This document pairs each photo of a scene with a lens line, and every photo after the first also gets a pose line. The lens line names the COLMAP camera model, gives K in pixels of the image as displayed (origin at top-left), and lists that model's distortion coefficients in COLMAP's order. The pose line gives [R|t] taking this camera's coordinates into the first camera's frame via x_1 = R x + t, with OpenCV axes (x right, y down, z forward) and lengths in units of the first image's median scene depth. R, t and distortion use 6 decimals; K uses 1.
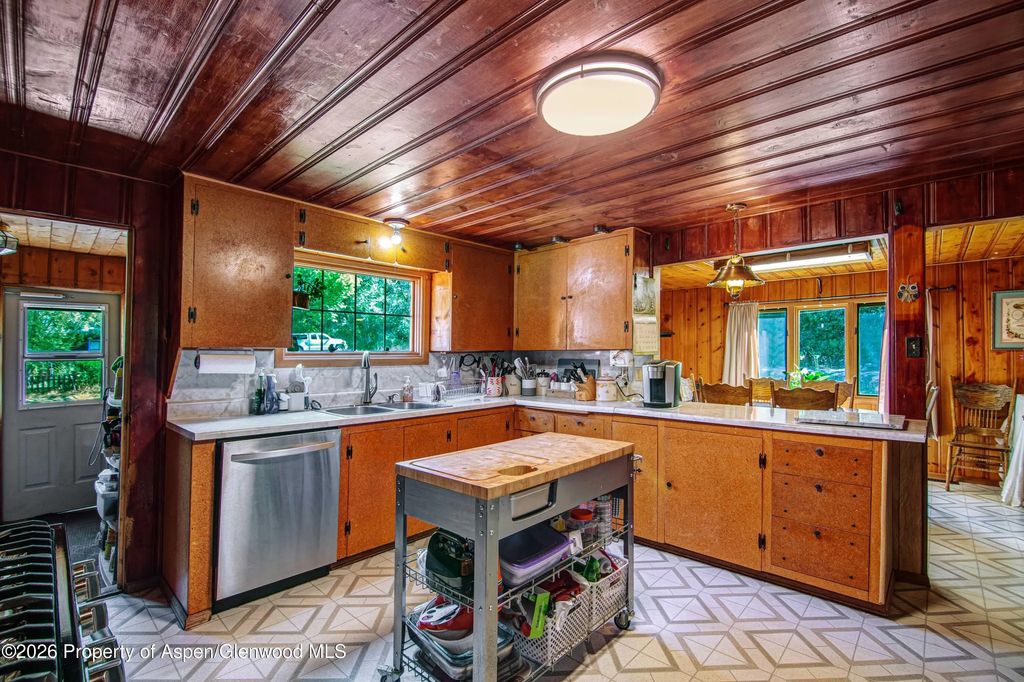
lens RADIAL K [[457.9, 0, 513.8], [0, 457.9, 344.8], [0, 0, 1]] dist [-0.007732, -0.005370]
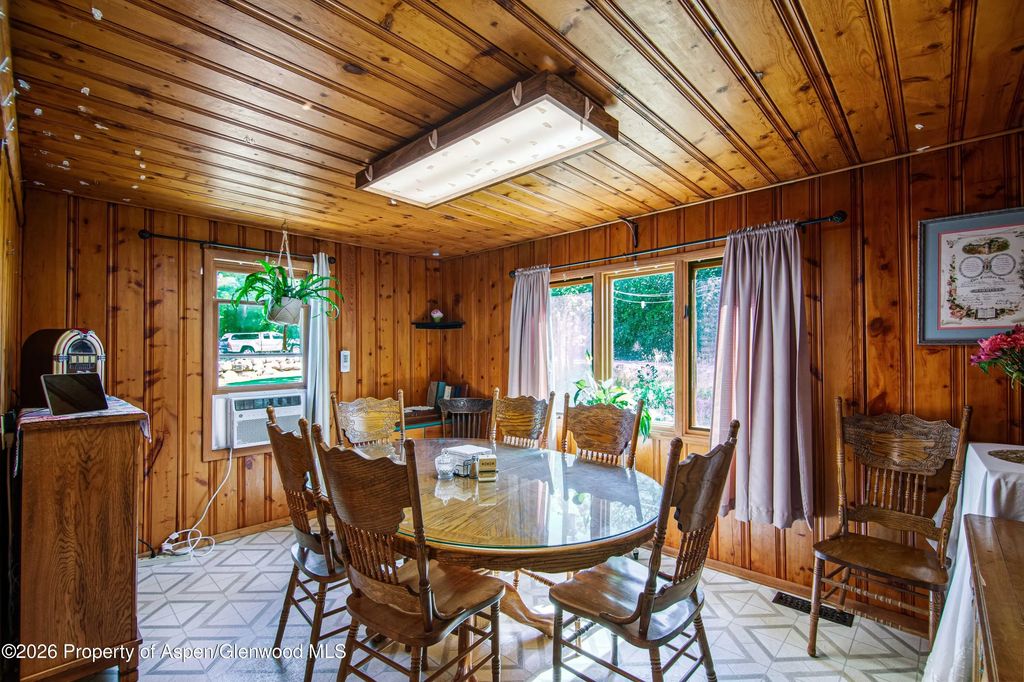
lens RADIAL K [[457.9, 0, 511.9], [0, 457.9, 345.3], [0, 0, 1]] dist [-0.007732, -0.005370]
pose [[0.999530, -0.004415, -0.030325, 0.657428], [0.004501, 0.999986, 0.002761, 0.009183], [0.030312, -0.002897, 0.999536, 0.519852]]
